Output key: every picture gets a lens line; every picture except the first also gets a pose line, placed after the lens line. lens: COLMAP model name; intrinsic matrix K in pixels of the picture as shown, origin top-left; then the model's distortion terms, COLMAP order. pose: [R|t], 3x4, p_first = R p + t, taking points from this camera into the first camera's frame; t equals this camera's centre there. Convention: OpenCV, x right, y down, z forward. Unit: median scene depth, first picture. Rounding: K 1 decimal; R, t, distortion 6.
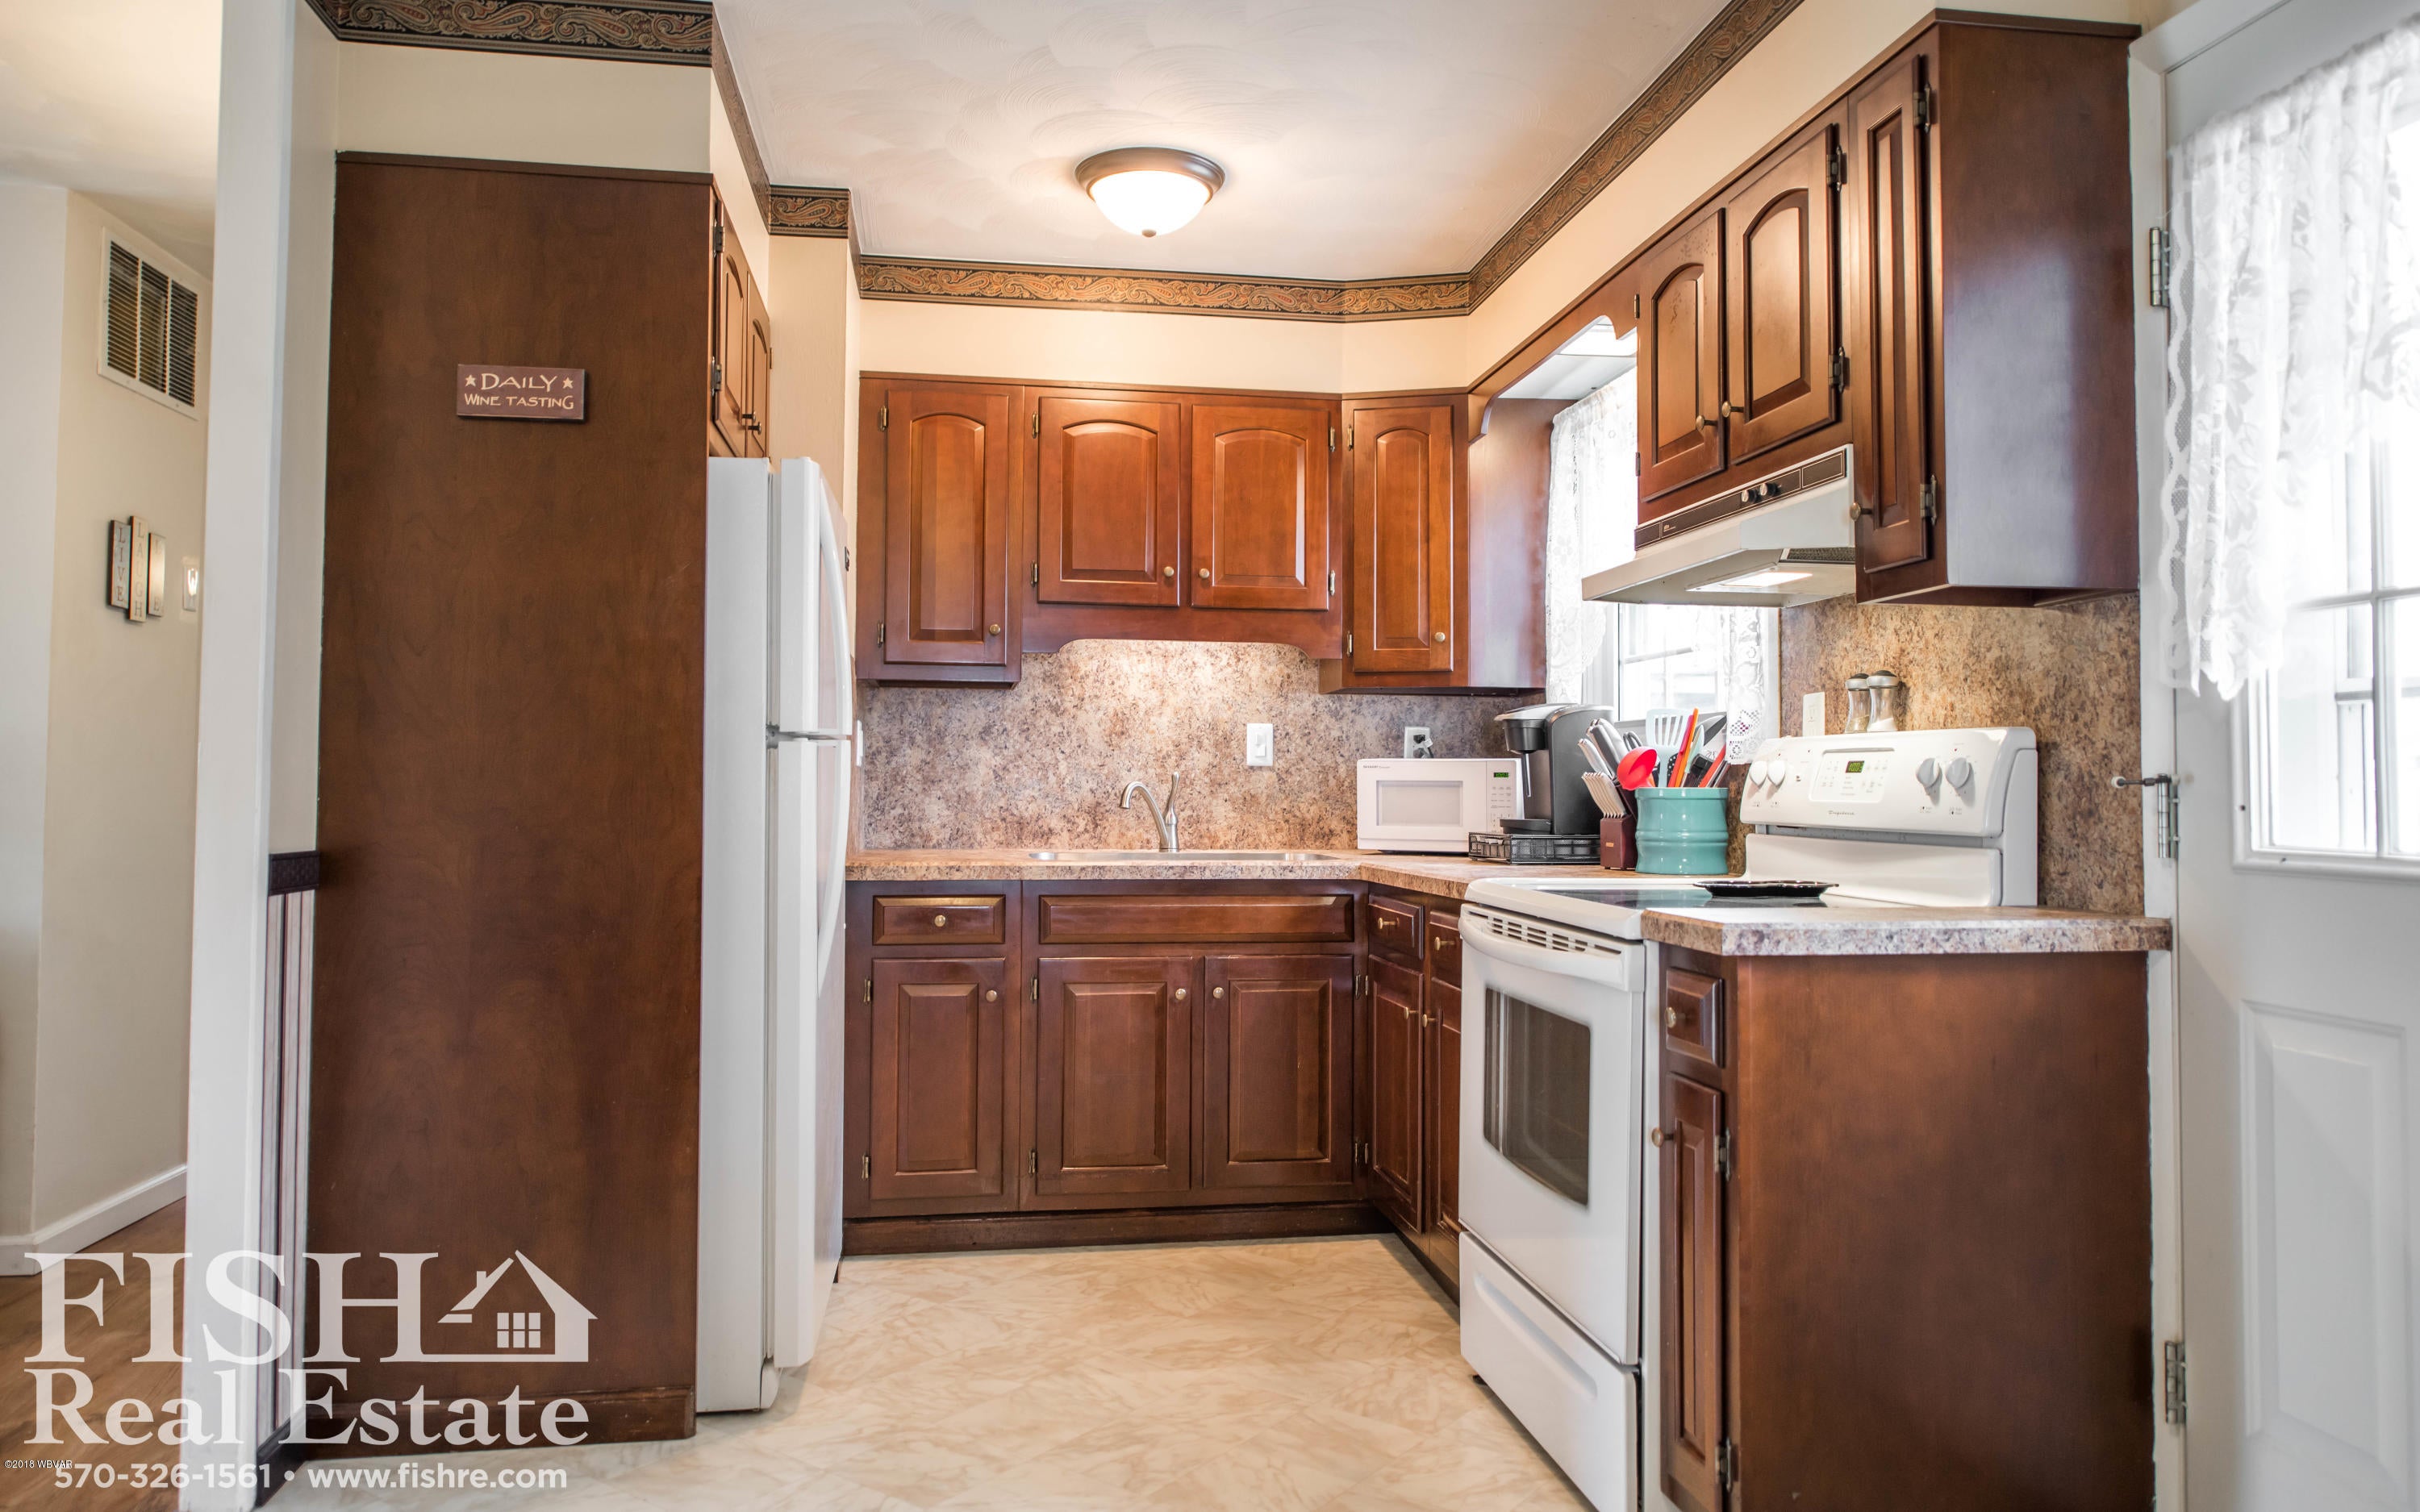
lens RADIAL K [[1453.9, 0, 1202.5], [0, 1453.9, 711.3], [0, 0, 1]] dist [-0.004500, 0.000316]
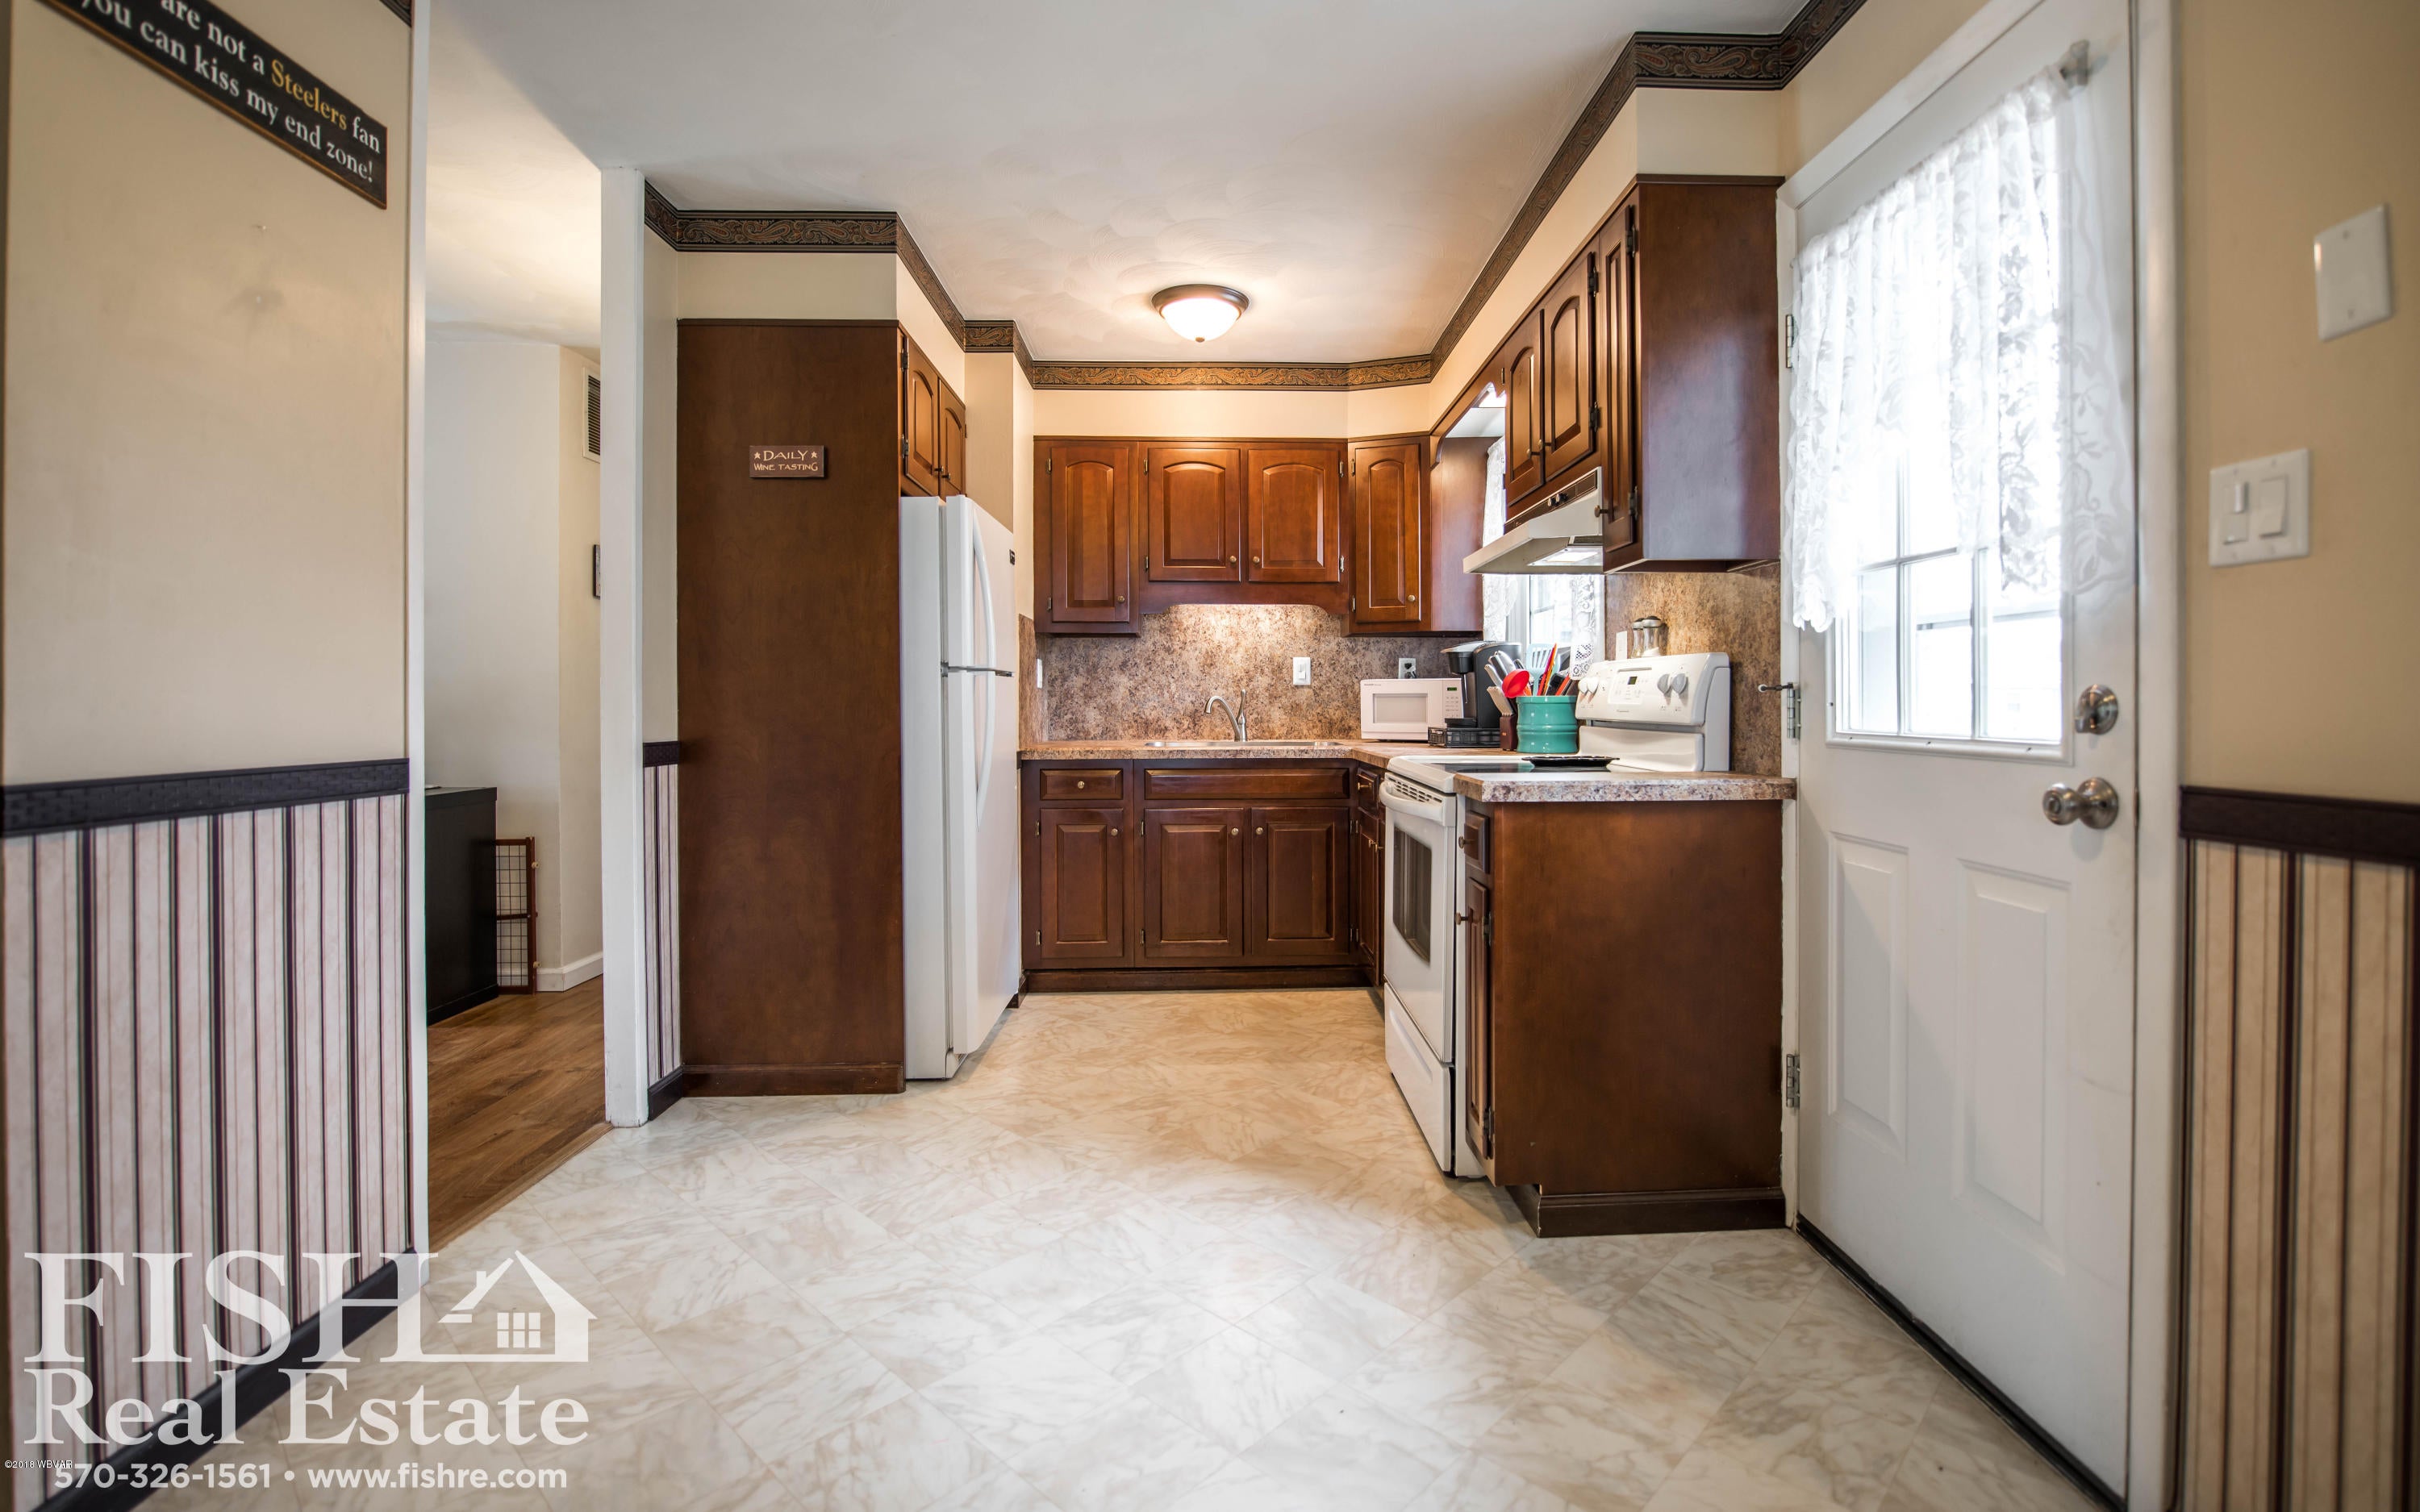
lens RADIAL K [[961.9, 0, 1216.9], [0, 961.9, 684.1], [0, 0, 1]] dist [-0.014892, -0.000254]
pose [[0.994369, -0.011291, -0.105373, 0.105221], [0.014962, 0.999306, 0.034110, 0.001432], [0.104915, -0.035495, 0.993848, -0.027524]]
